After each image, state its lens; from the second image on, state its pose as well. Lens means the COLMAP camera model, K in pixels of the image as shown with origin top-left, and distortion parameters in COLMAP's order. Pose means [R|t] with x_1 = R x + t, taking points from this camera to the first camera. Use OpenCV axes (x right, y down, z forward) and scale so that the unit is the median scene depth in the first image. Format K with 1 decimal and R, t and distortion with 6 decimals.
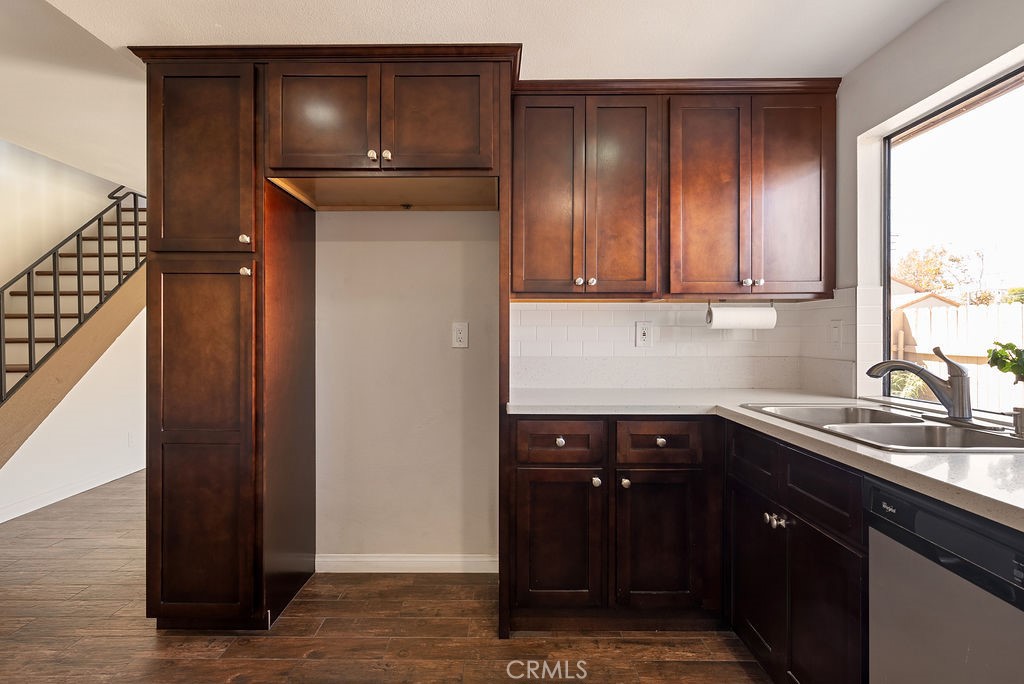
lens RADIAL K [[561.4, 0, 512.0], [0, 561.4, 342.0], [0, 0, 1]] dist [-0.000177, 0.000123]
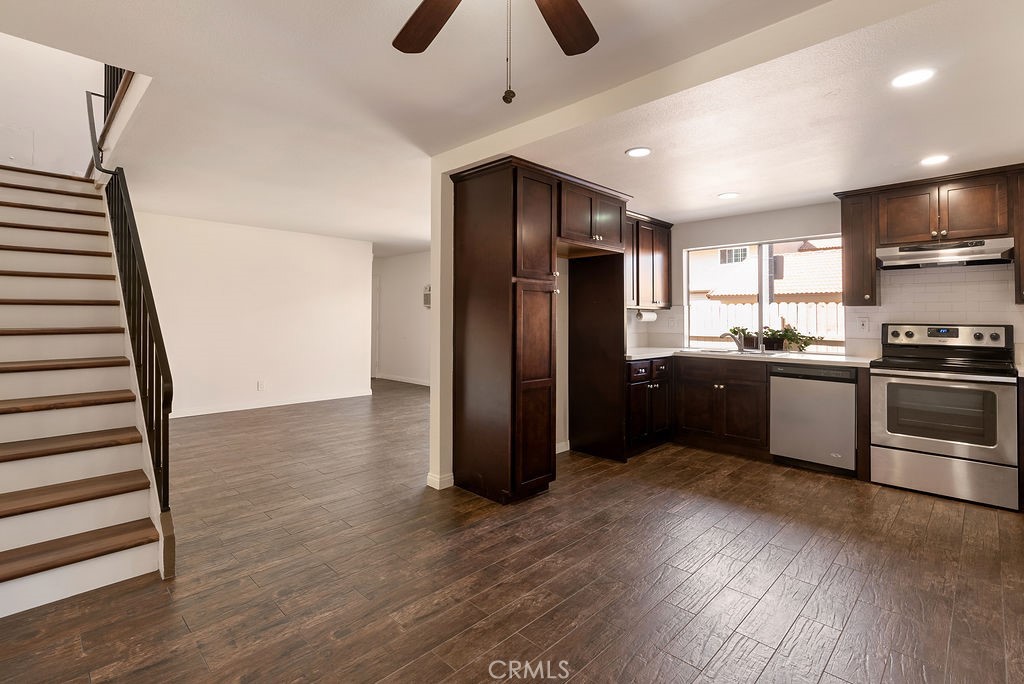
lens RADIAL K [[482.2, 0, 514.1], [0, 482.2, 317.4], [0, 0, 1]] dist [-0.001385, -0.000008]
pose [[0.693084, 0.005451, 0.720836, -1.660015], [0.004584, 0.999918, -0.011969, -0.020958], [-0.720842, 0.011600, 0.693002, -0.001412]]
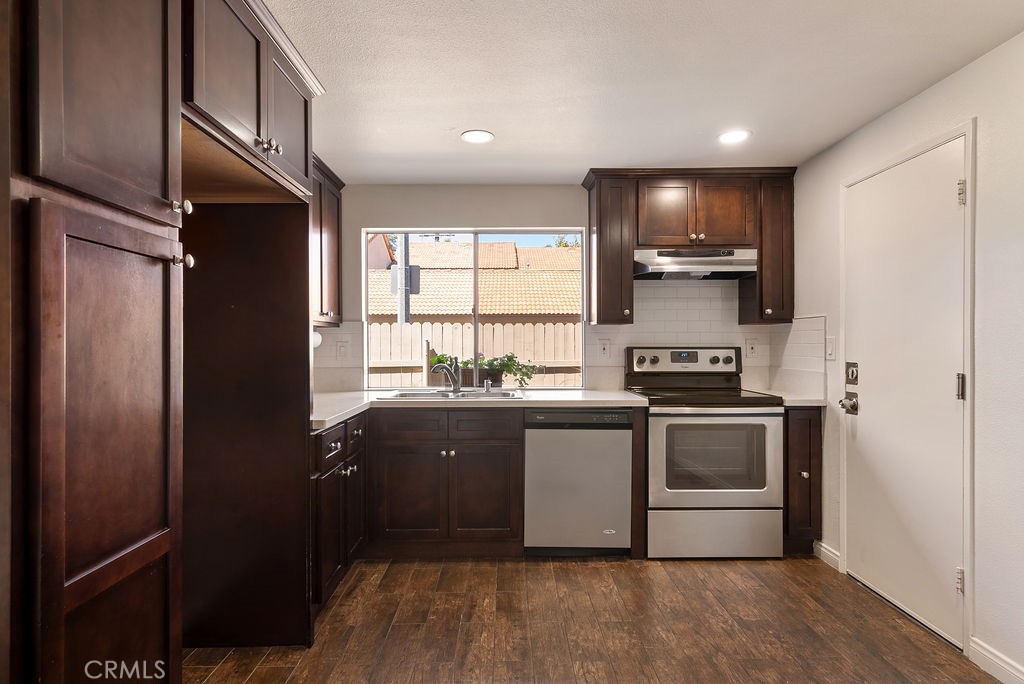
lens RADIAL K [[562.2, 0, 512.3], [0, 562.2, 344.1], [0, 0, 1]] dist [0.002058, 0.002393]
pose [[-0.022034, -0.000457, 0.999757, -1.060903], [0.016616, 0.999862, 0.000823, -0.028694], [-0.999619, 0.016630, -0.022024, 0.632142]]
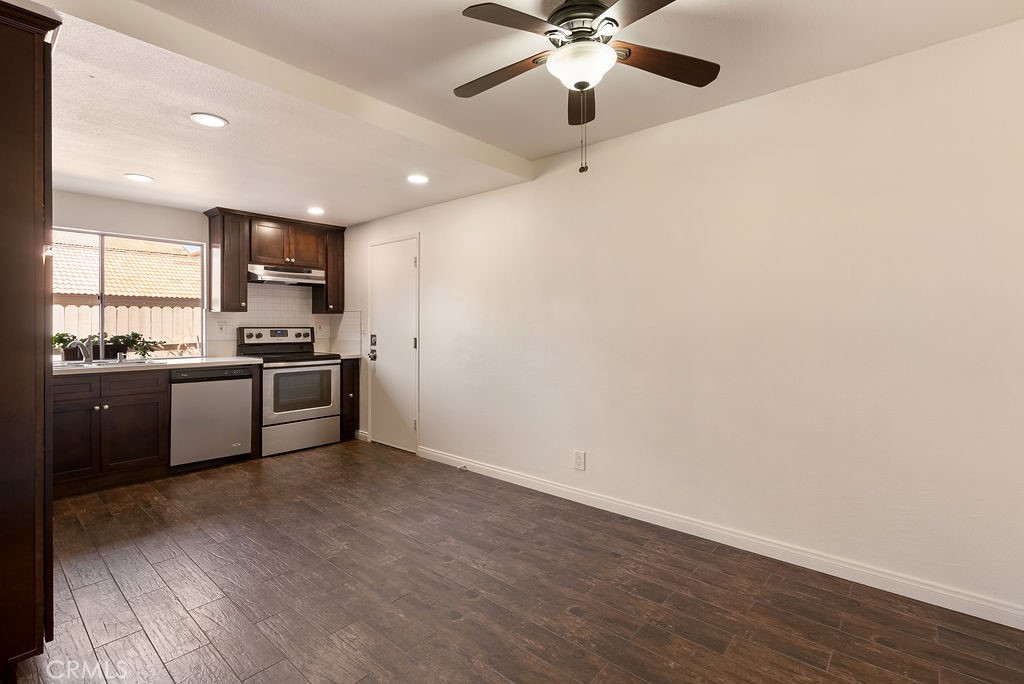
lens RADIAL K [[471.6, 0, 513.8], [0, 471.6, 331.1], [0, 0, 1]] dist [-0.001339, 0.000091]
pose [[-0.763013, -0.007371, 0.646341, -1.686776], [0.008959, 0.999718, 0.021978, -0.030496], [-0.646321, 0.022560, -0.762732, 1.066611]]
